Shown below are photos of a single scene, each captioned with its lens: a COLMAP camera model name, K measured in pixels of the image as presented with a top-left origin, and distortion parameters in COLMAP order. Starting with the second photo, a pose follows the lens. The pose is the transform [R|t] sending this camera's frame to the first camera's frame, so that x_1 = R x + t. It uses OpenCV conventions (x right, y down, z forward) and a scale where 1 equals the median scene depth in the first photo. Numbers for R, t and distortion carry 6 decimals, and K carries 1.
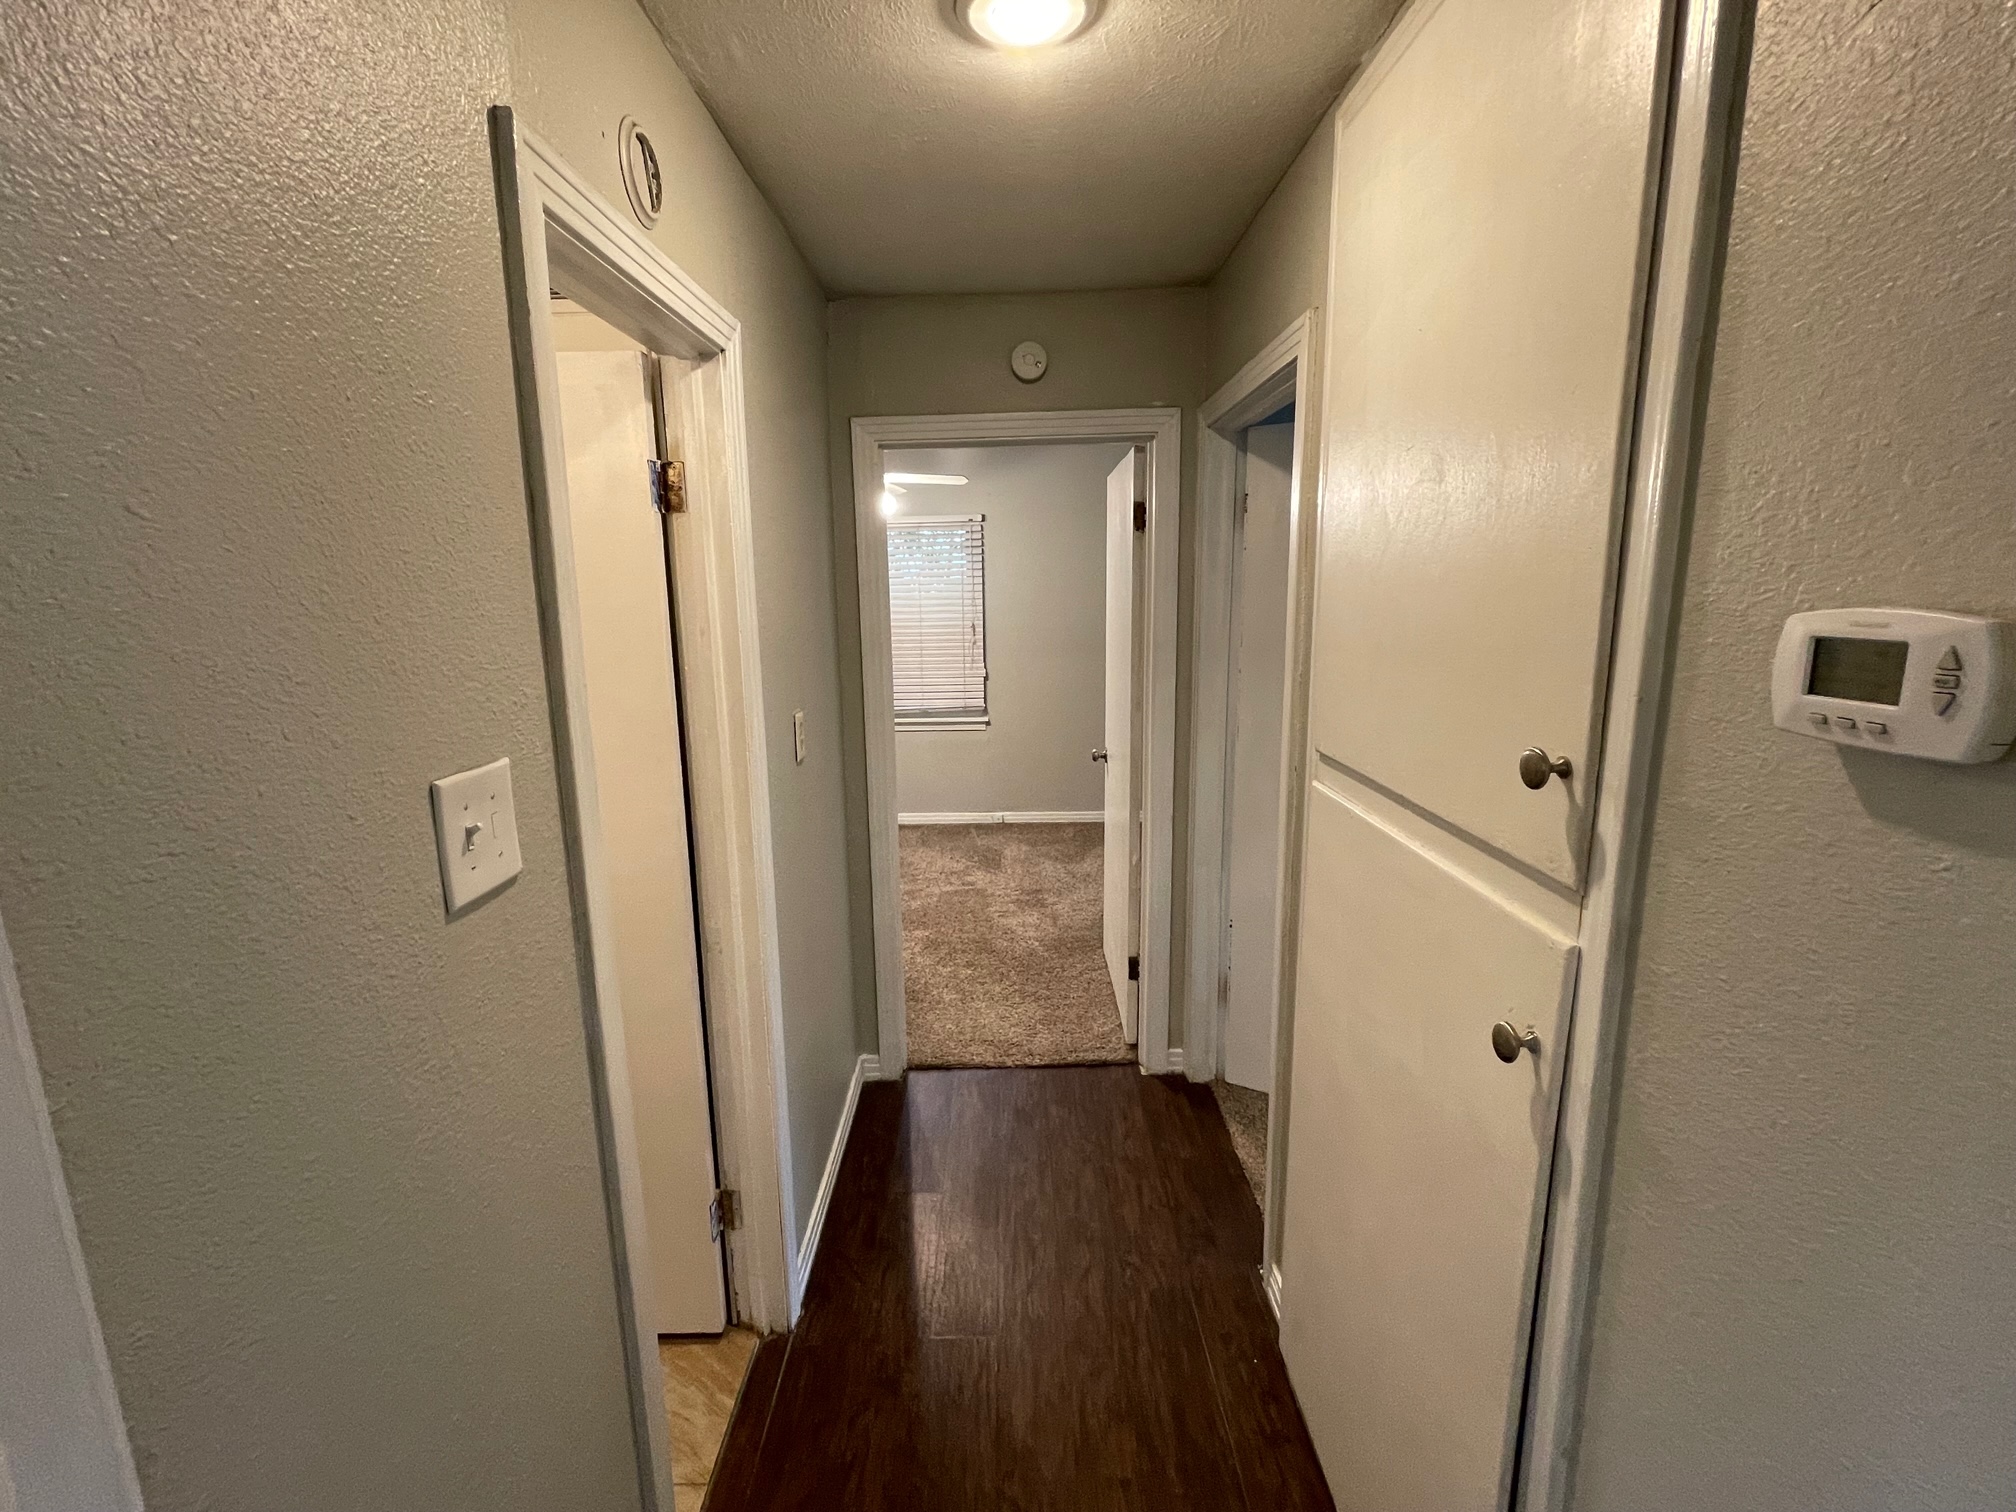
lens RADIAL K [[885.5, 0, 1006.0], [0, 885.5, 751.5], [0, 0, 1]] dist [-0.000002, 0.000003]
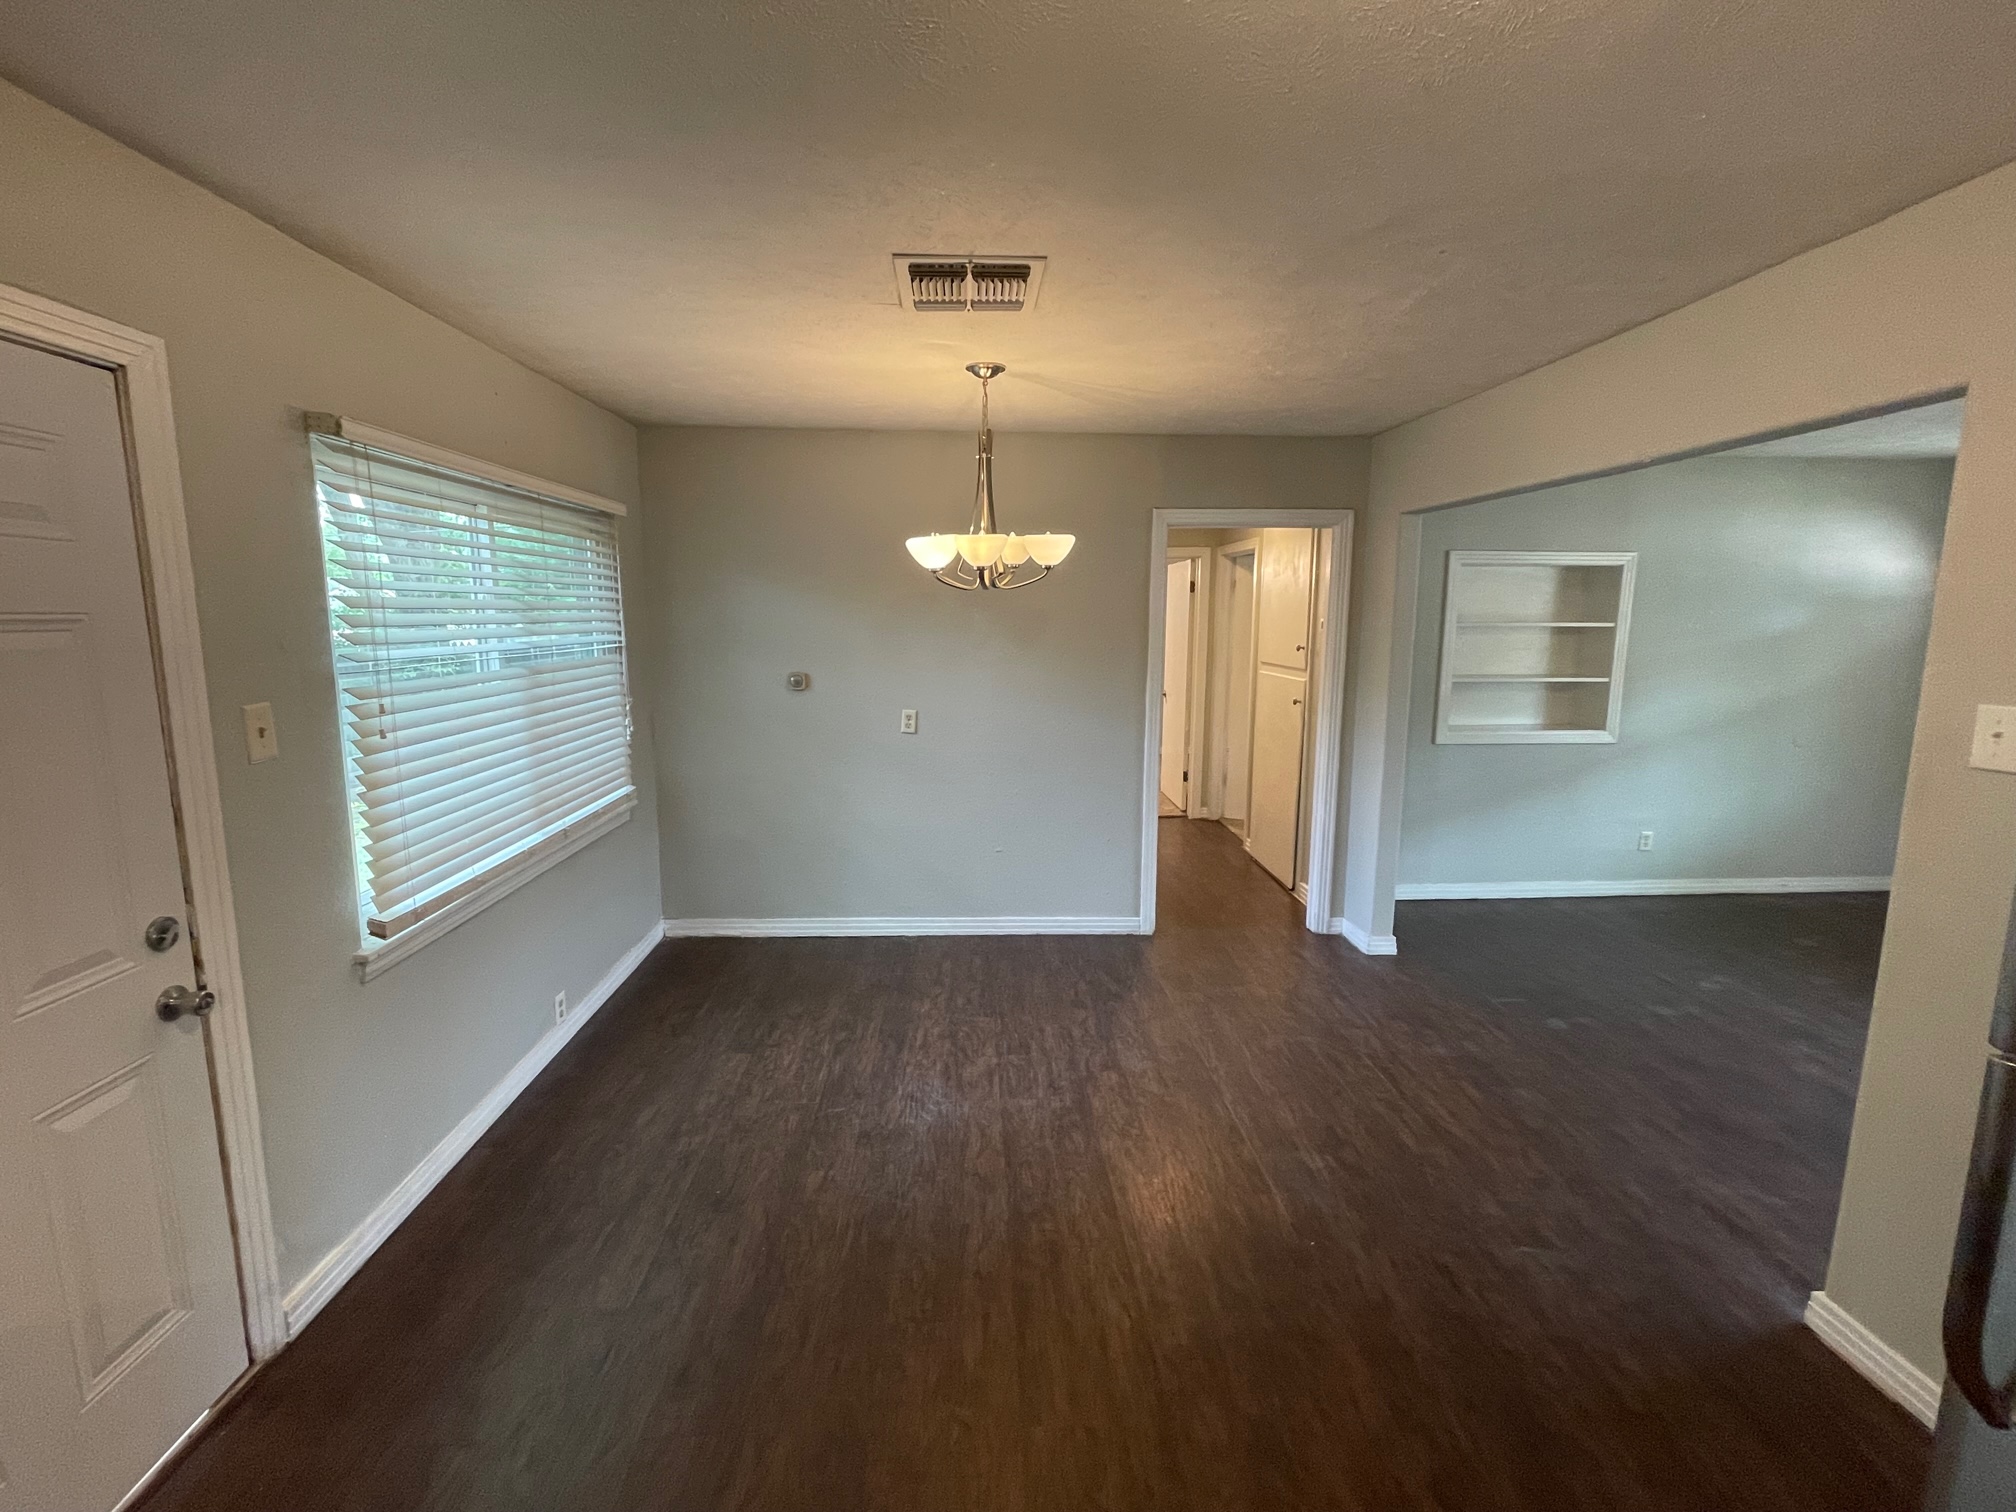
lens RADIAL K [[885.5, 0, 1008.1], [0, 885.5, 750.4], [0, 0, 1]] dist [-0.000002, 0.000003]
pose [[0.998735, 0.011625, 0.048920, -0.483726], [-0.009952, 0.999362, -0.034315, 0.286895], [-0.049288, 0.033785, 0.998213, -1.448465]]
